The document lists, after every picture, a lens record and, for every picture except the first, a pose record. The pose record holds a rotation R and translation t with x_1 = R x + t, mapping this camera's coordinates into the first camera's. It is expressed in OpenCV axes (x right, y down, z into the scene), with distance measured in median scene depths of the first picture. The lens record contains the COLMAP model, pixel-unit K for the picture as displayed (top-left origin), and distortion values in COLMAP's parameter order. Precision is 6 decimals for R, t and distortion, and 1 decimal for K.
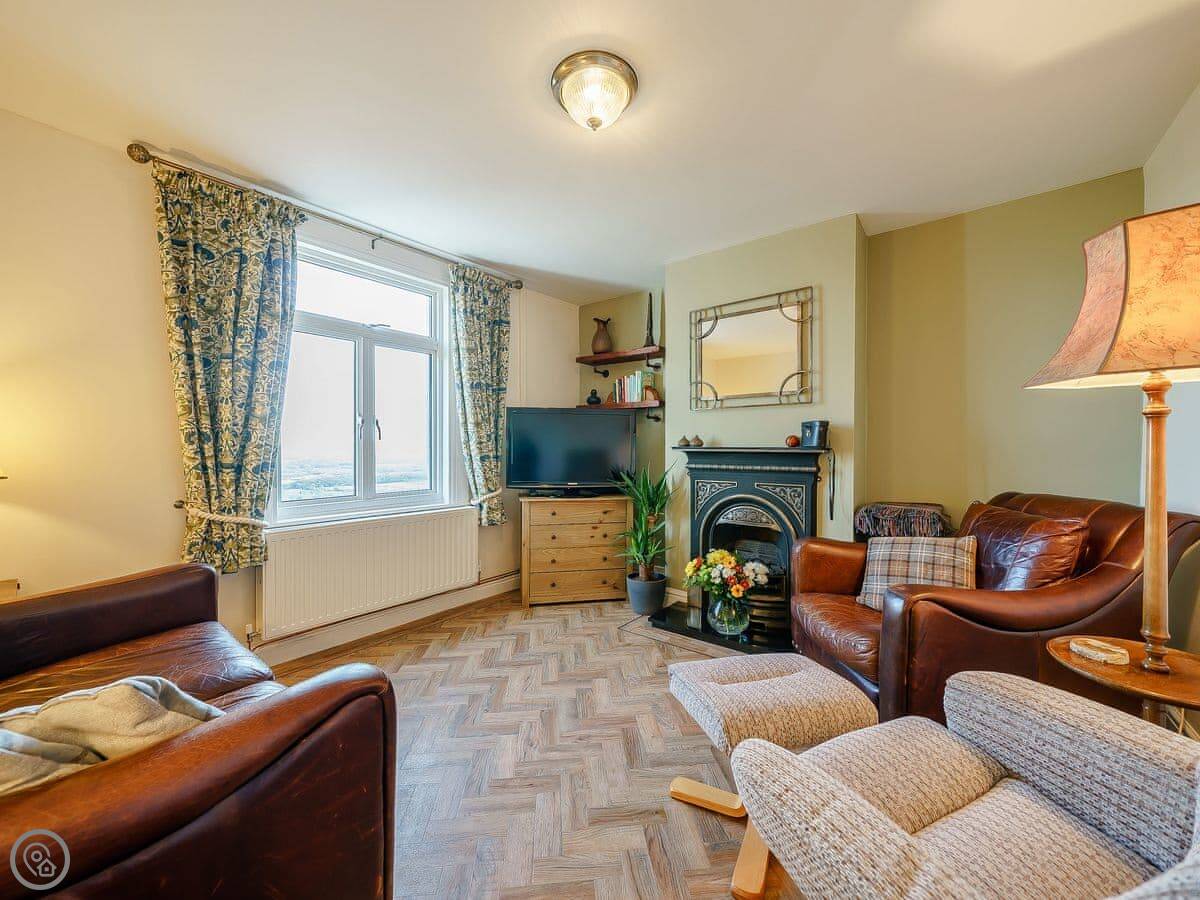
lens RADIAL K [[469.1, 0, 600.0], [0, 469.1, 450.0], [0, 0, 1]] dist [-0.000671, -0.000095]
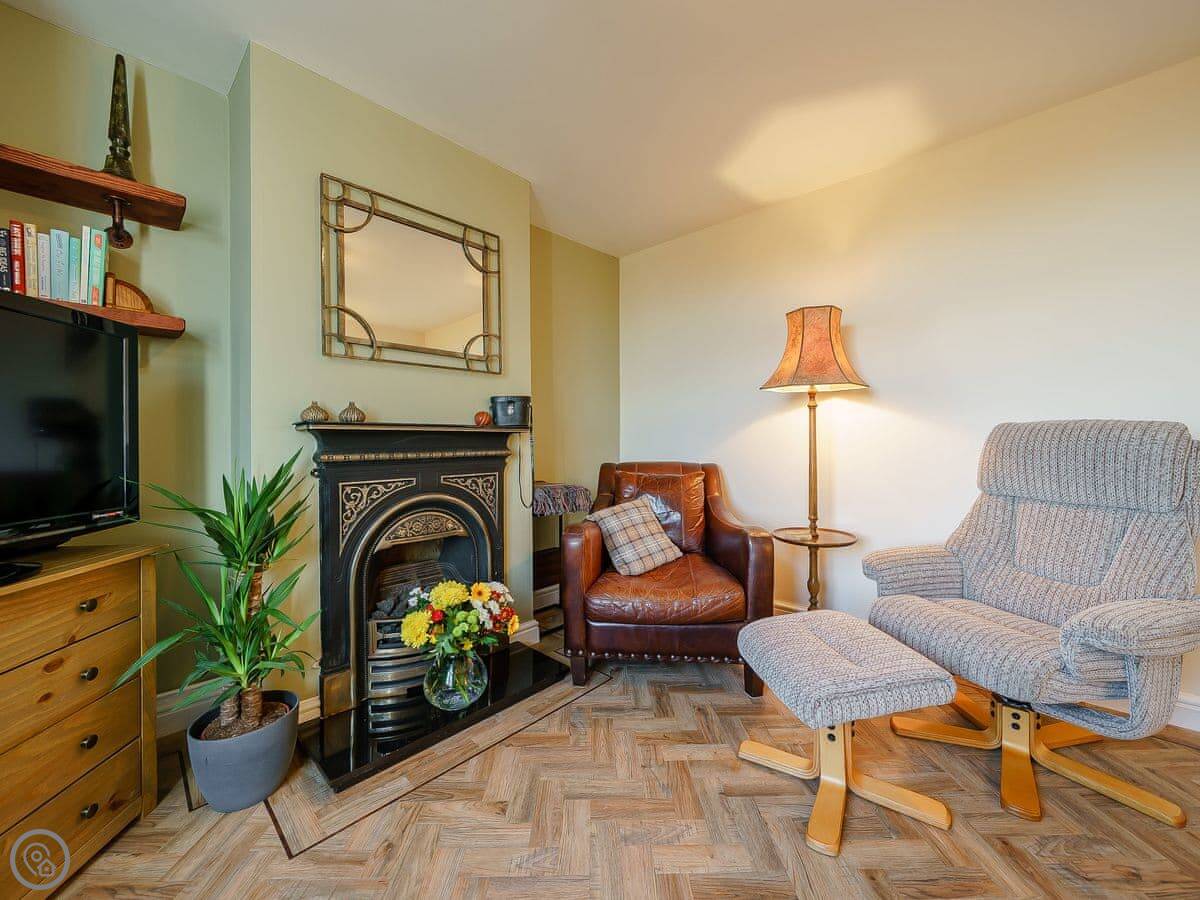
lens RADIAL K [[494.5, 0, 600.3], [0, 494.5, 435.6], [0, 0, 1]] dist [0.000518, 0.000123]
pose [[0.056935, 0.011708, 0.998309, -0.397504], [0.019597, 0.999725, -0.012842, 0.023761], [-0.998186, 0.020295, 0.056690, 0.724154]]
